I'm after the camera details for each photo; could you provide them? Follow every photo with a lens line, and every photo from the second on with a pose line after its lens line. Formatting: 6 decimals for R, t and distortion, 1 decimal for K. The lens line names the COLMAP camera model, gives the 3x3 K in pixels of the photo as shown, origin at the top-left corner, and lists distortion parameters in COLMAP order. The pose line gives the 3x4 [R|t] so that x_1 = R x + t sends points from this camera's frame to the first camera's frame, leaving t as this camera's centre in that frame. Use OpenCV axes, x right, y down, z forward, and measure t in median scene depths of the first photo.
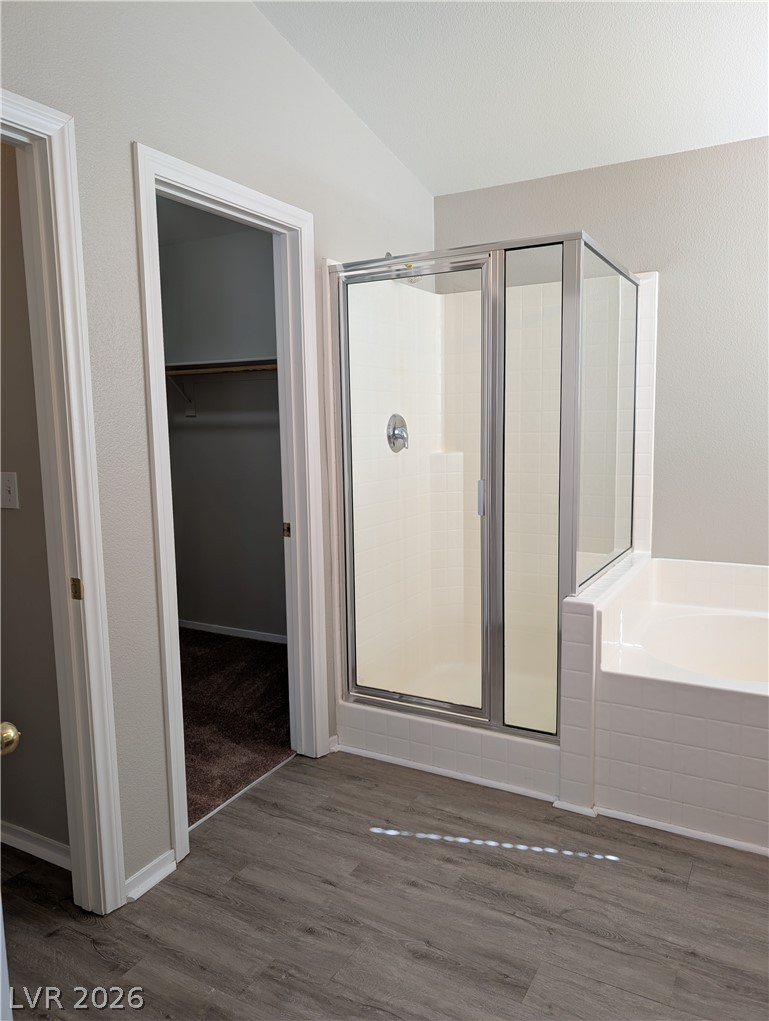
lens RADIAL K [[744.1, 0, 384.5], [0, 744.1, 513.3], [0, 0, 1]] dist [0.011268, -0.009240]
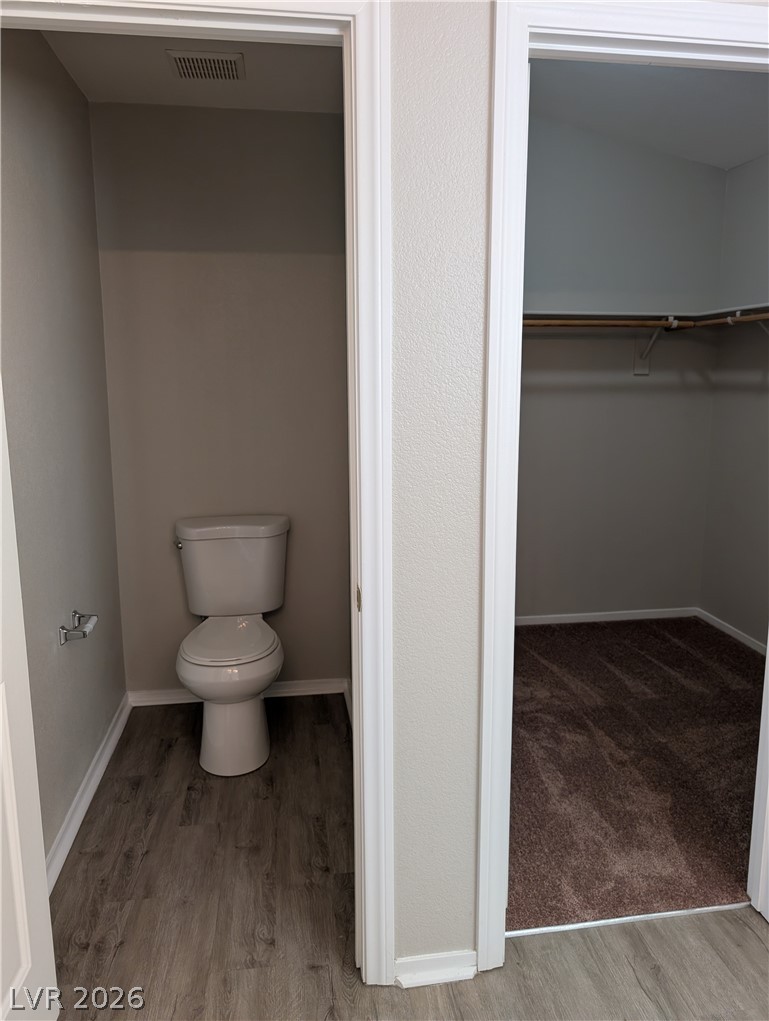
lens RADIAL K [[744.1, 0, 384.9], [0, 744.1, 502.0], [0, 0, 1]] dist [0.011268, -0.009240]
pose [[0.606087, 0.152678, -0.780608, 0.169198], [-0.109326, 0.988081, 0.108373, -0.071162], [0.787849, 0.019657, 0.615554, 0.398182]]
